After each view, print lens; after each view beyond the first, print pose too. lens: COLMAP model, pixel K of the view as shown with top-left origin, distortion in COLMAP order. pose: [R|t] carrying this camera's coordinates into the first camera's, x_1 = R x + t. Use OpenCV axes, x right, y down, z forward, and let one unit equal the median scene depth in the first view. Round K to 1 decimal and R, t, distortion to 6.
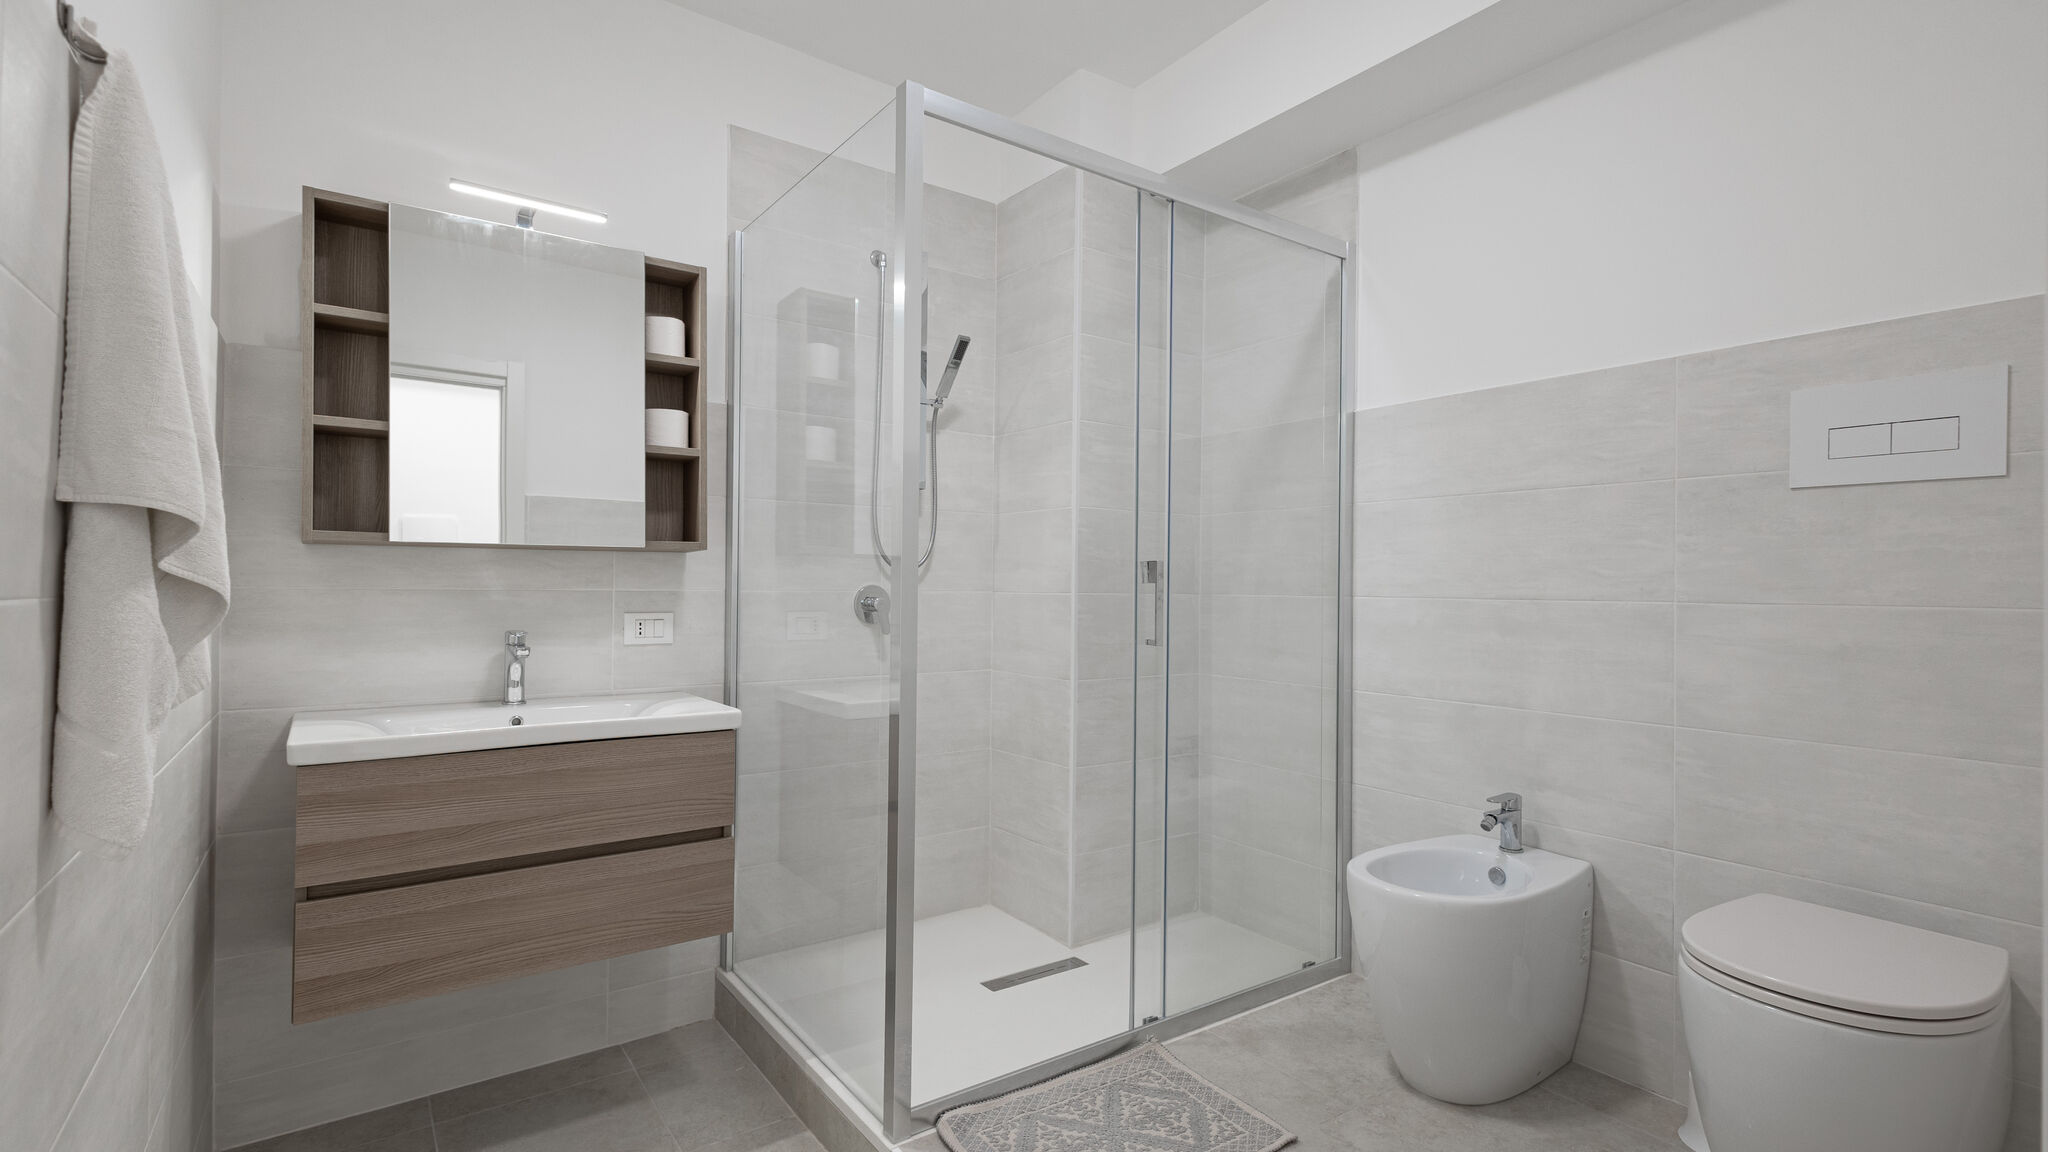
lens RADIAL K [[947.2, 0, 1028.8], [0, 947.2, 563.3], [0, 0, 1]] dist [0.003683, -0.000065]
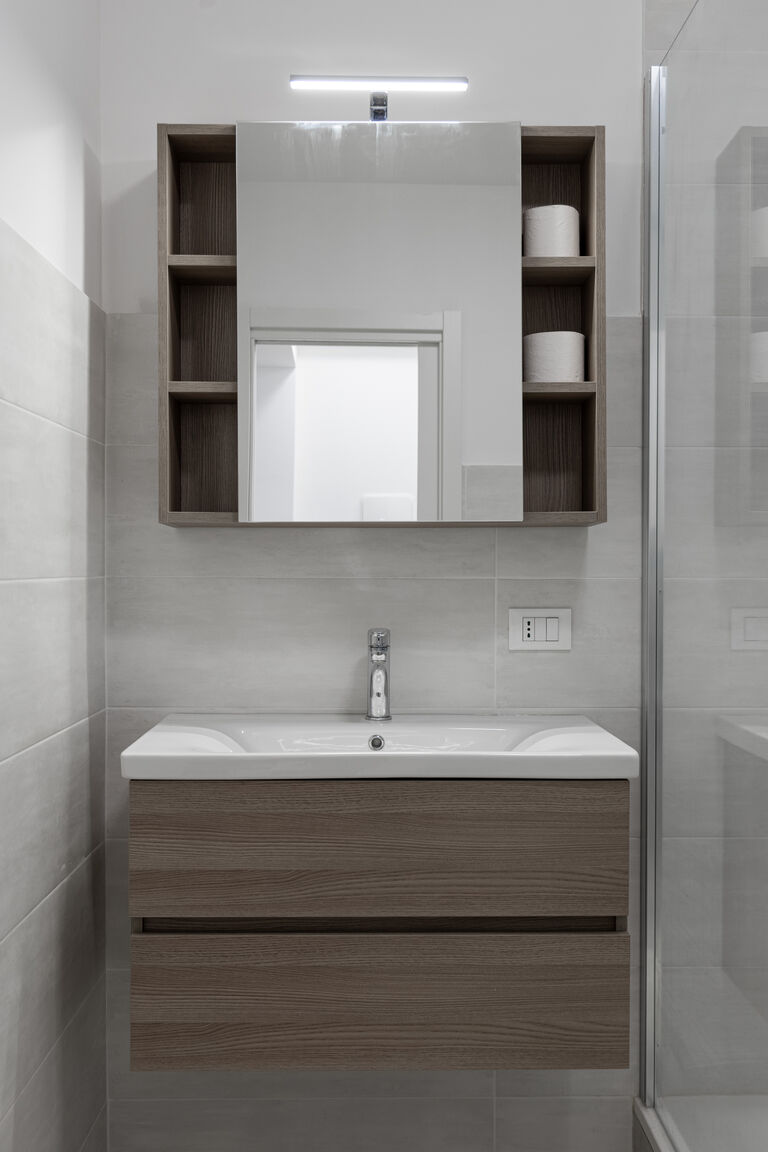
lens RADIAL K [[1155.3, 0, 383.4], [0, 1155.3, 580.6], [0, 0, 1]] dist [0.006835, -0.005289]
pose [[0.813933, 0.000681, -0.580958, 0.036318], [0.018688, 0.999451, 0.027354, 0.003606], [0.580658, -0.033121, 0.813474, 0.226074]]
